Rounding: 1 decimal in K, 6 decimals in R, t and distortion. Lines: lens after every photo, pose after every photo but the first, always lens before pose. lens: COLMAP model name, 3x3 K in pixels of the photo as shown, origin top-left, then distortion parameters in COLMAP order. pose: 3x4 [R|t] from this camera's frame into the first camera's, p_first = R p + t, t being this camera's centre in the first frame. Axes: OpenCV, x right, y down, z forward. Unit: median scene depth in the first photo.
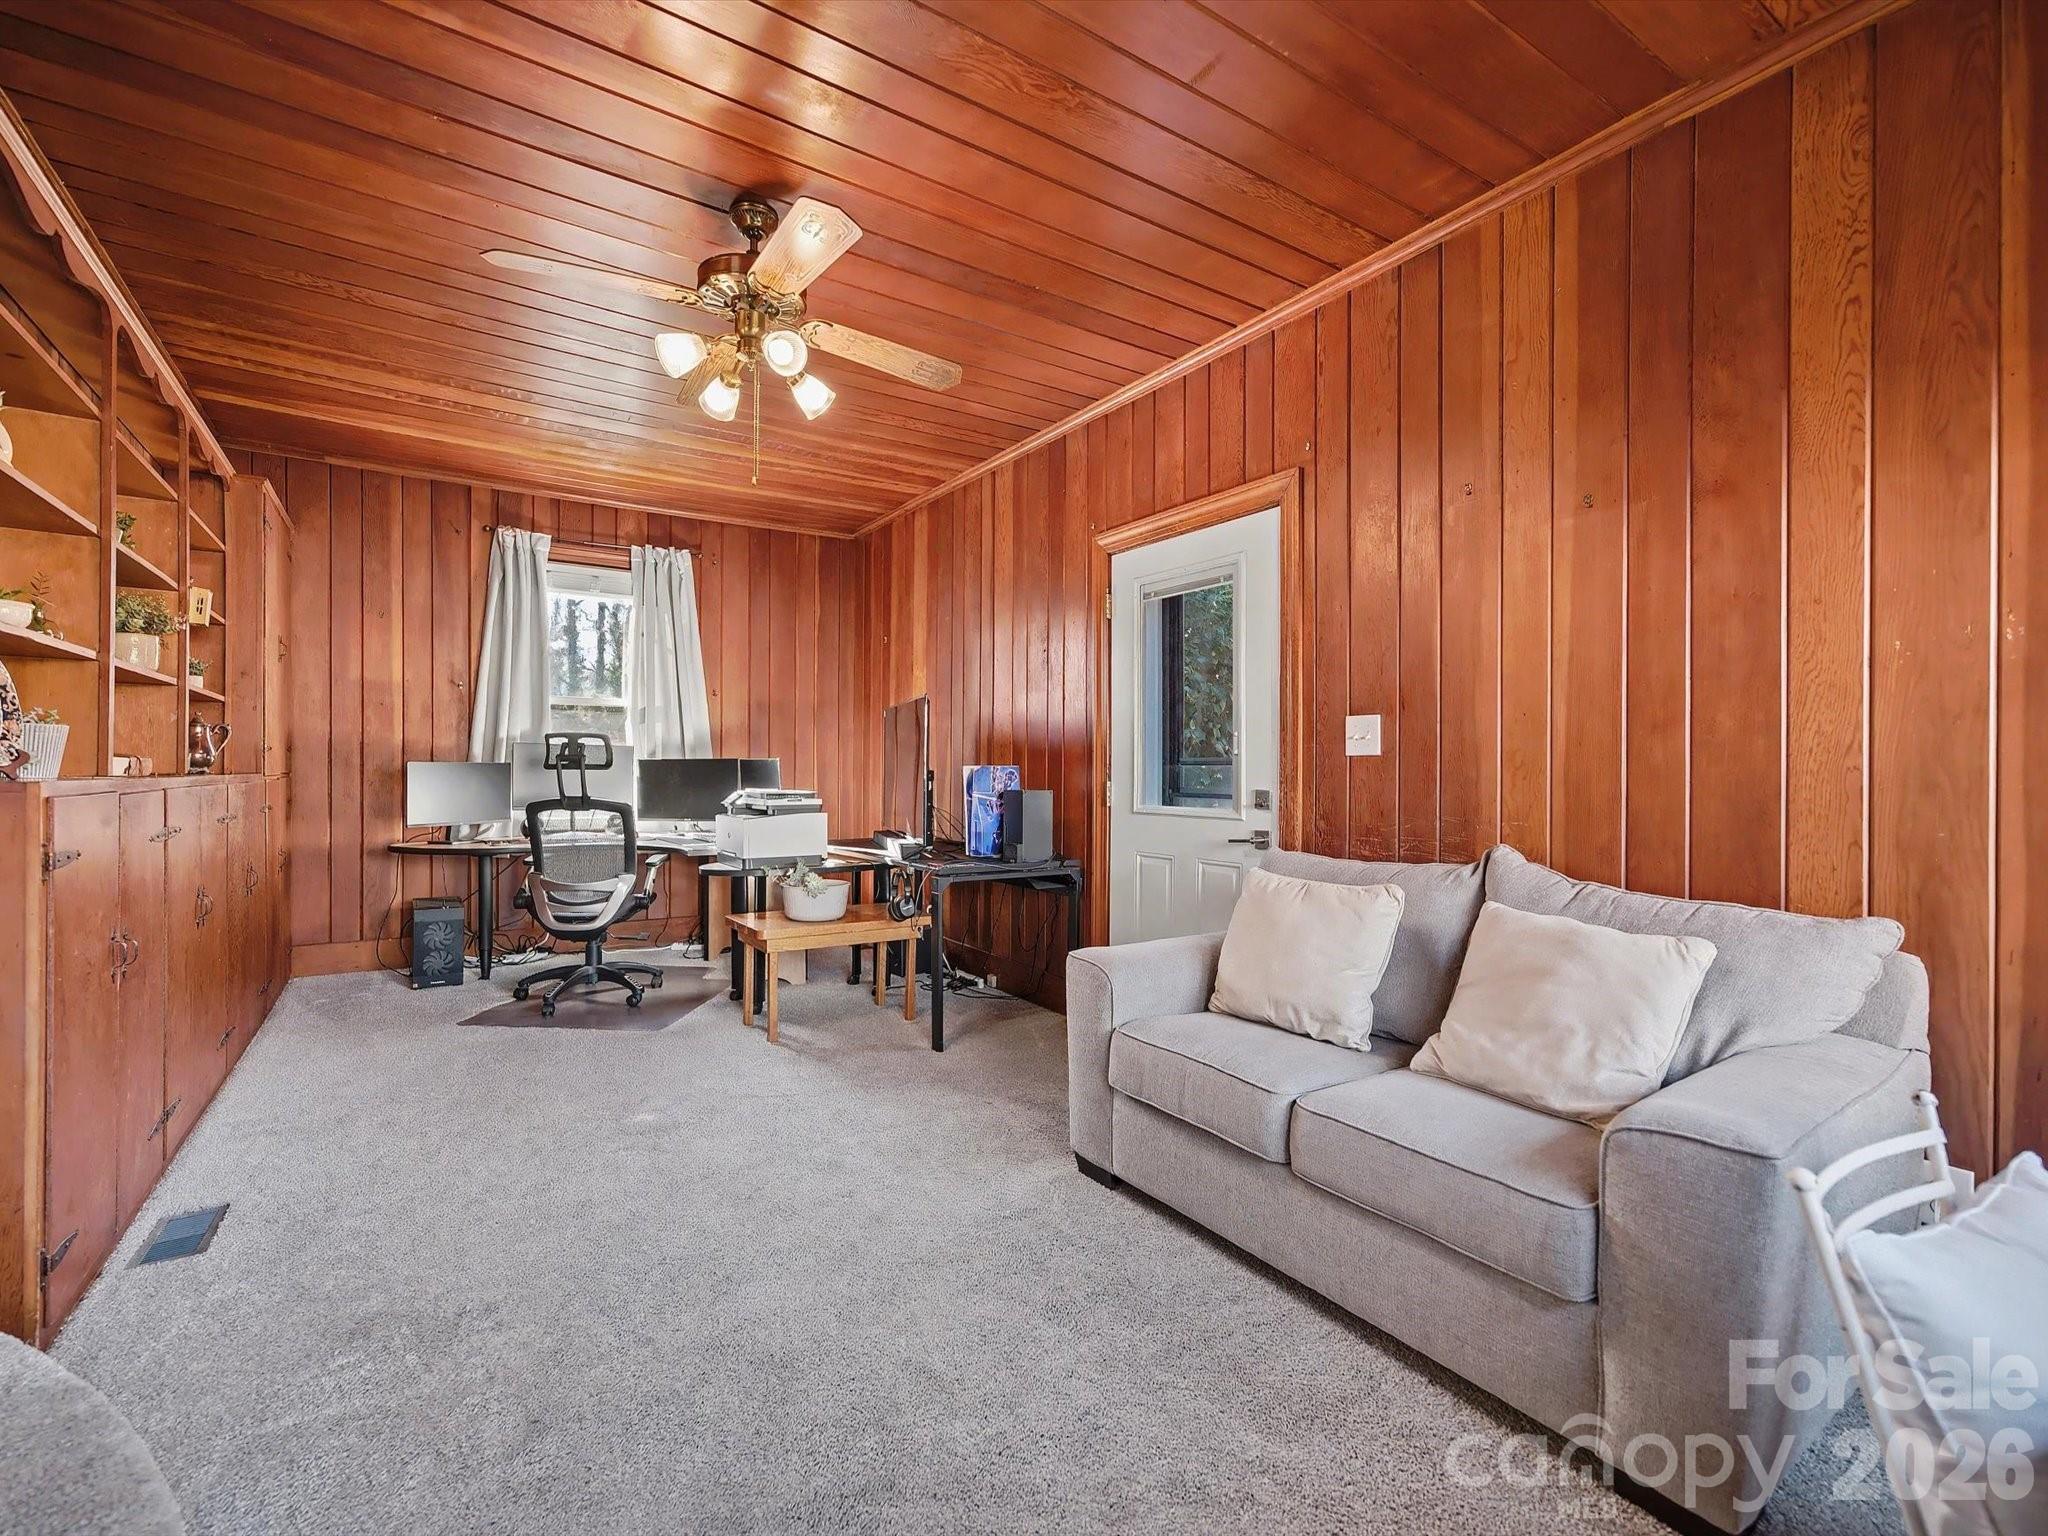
lens RADIAL K [[938.0, 0, 1019.0], [0, 938.0, 762.8], [0, 0, 1]] dist [-0.001820, 0.000359]
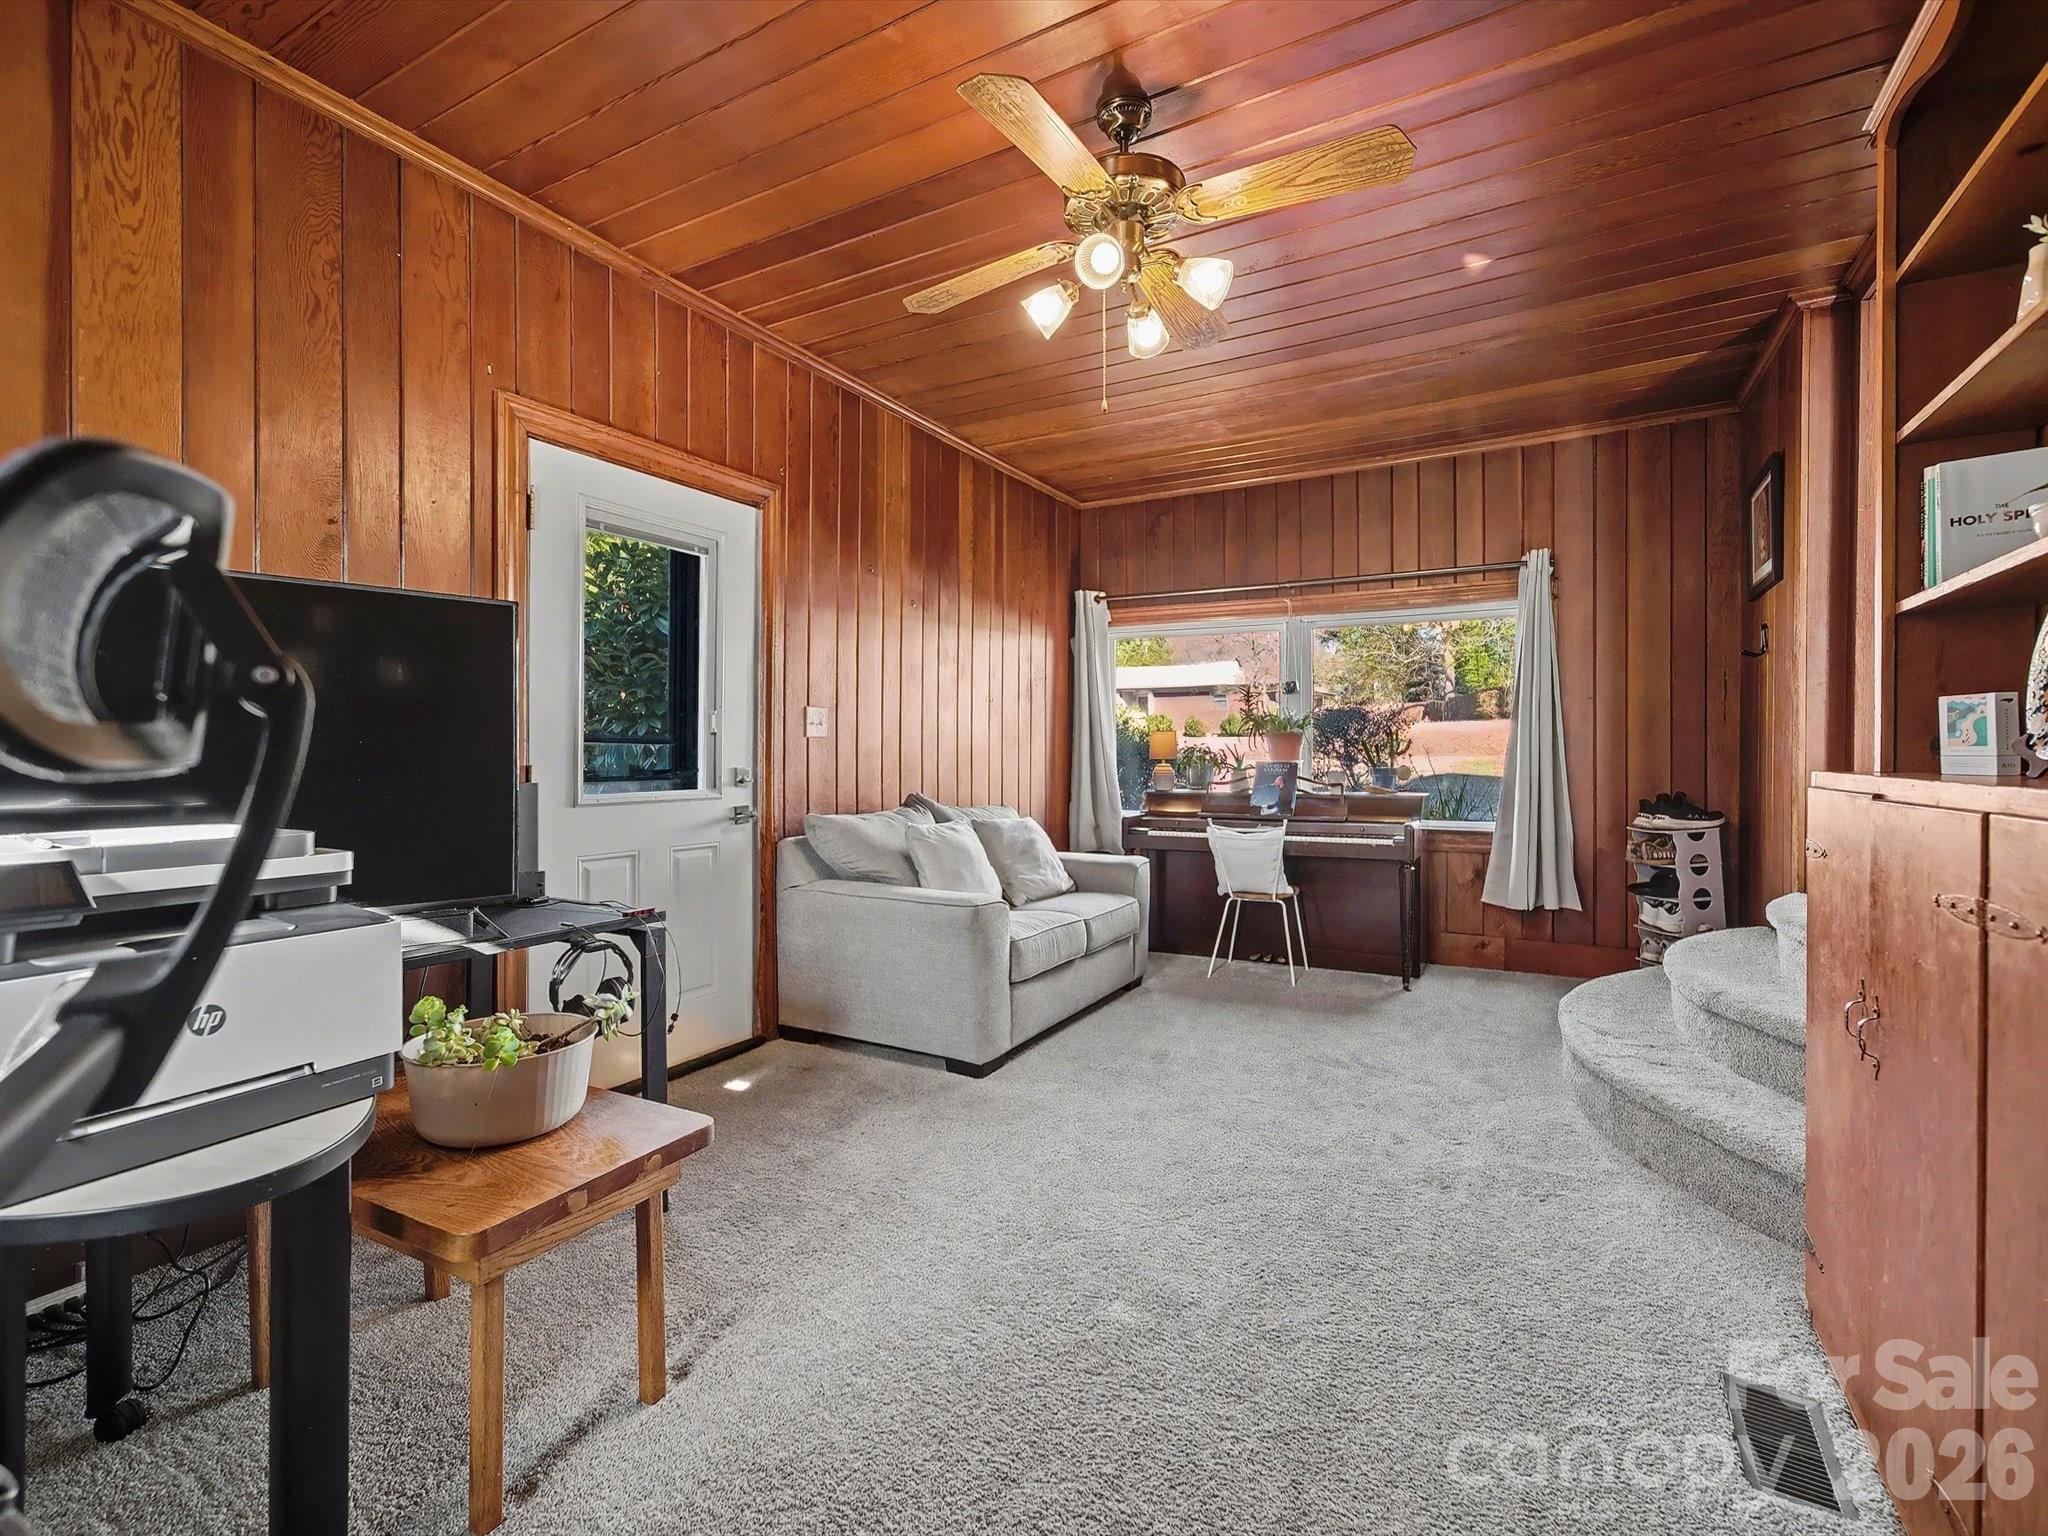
lens RADIAL K [[938.0, 0, 1019.0], [0, 938.0, 762.8], [0, 0, 1]] dist [-0.001820, 0.000359]
pose [[-0.463309, -0.009548, 0.886145, -0.808175], [-0.009462, 0.999938, 0.005827, 0.013367], [-0.886146, -0.005685, -0.463371, 1.188747]]
